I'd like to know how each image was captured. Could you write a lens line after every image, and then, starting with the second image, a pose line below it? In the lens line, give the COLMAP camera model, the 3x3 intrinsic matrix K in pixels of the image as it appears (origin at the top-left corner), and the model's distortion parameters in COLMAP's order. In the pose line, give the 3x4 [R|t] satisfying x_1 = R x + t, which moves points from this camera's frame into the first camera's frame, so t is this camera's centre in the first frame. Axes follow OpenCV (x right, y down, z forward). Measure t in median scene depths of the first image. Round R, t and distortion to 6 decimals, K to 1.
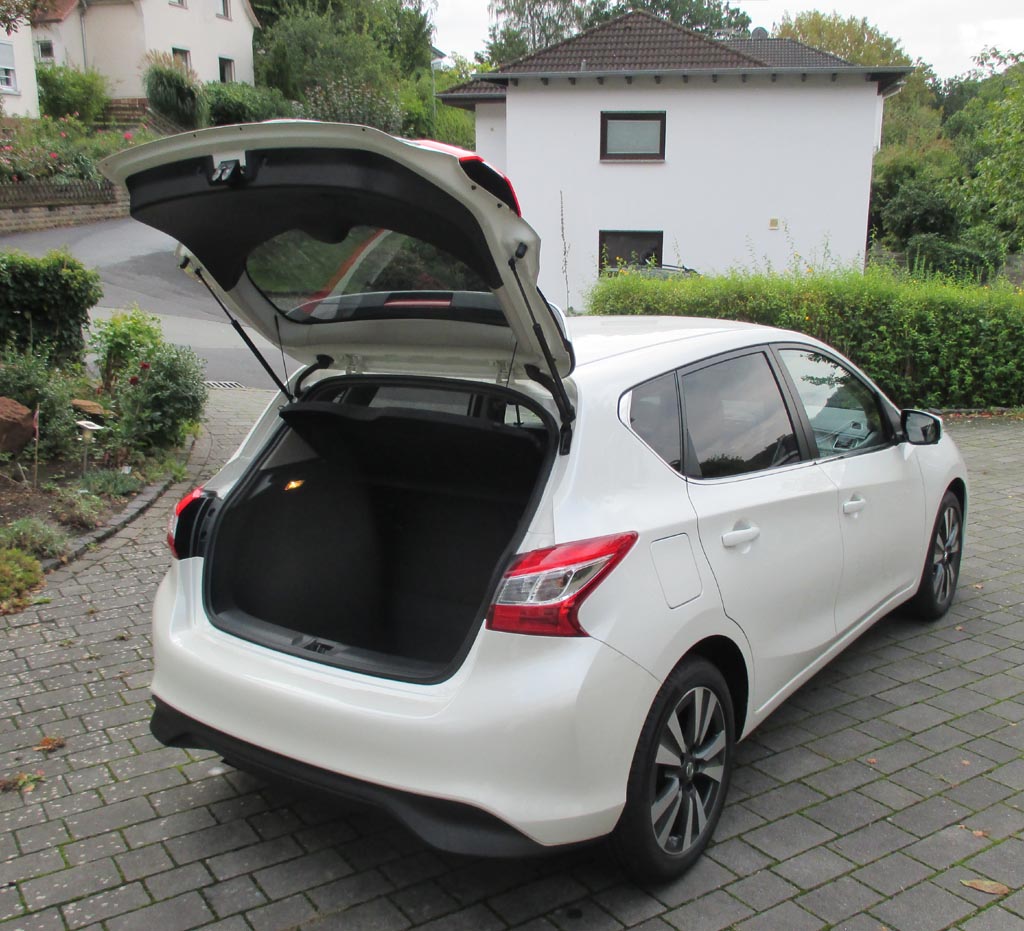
lens RADIAL K [[1064.3, 0, 514.2], [0, 1064.3, 464.9], [0, 0, 1]] dist [-0.035322, 0.000000]
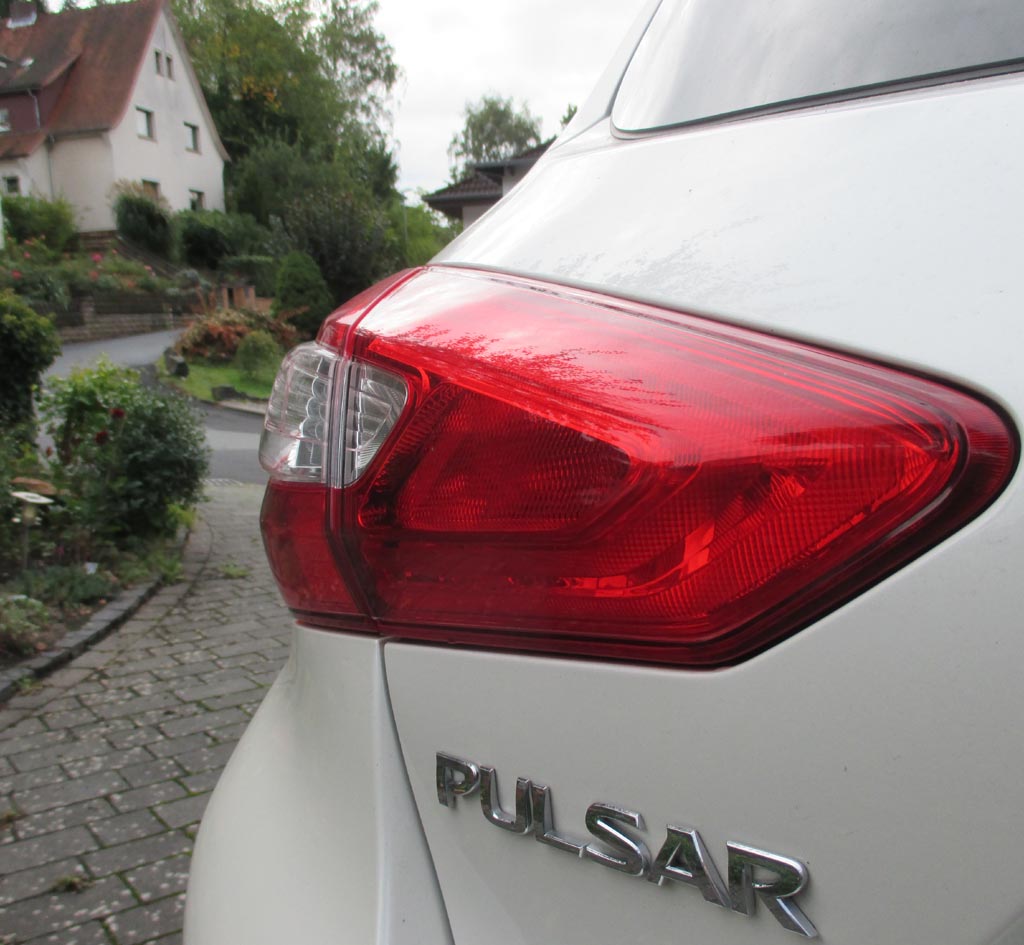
lens RADIAL K [[1064.3, 0, 513.8], [0, 1064.3, 464.1], [0, 0, 1]] dist [-0.035322, 0.000000]
pose [[0.998525, -0.047540, 0.026220, -0.098402], [0.050364, 0.991450, -0.120377, 0.027358], [-0.020273, 0.121520, 0.992382, 0.280142]]
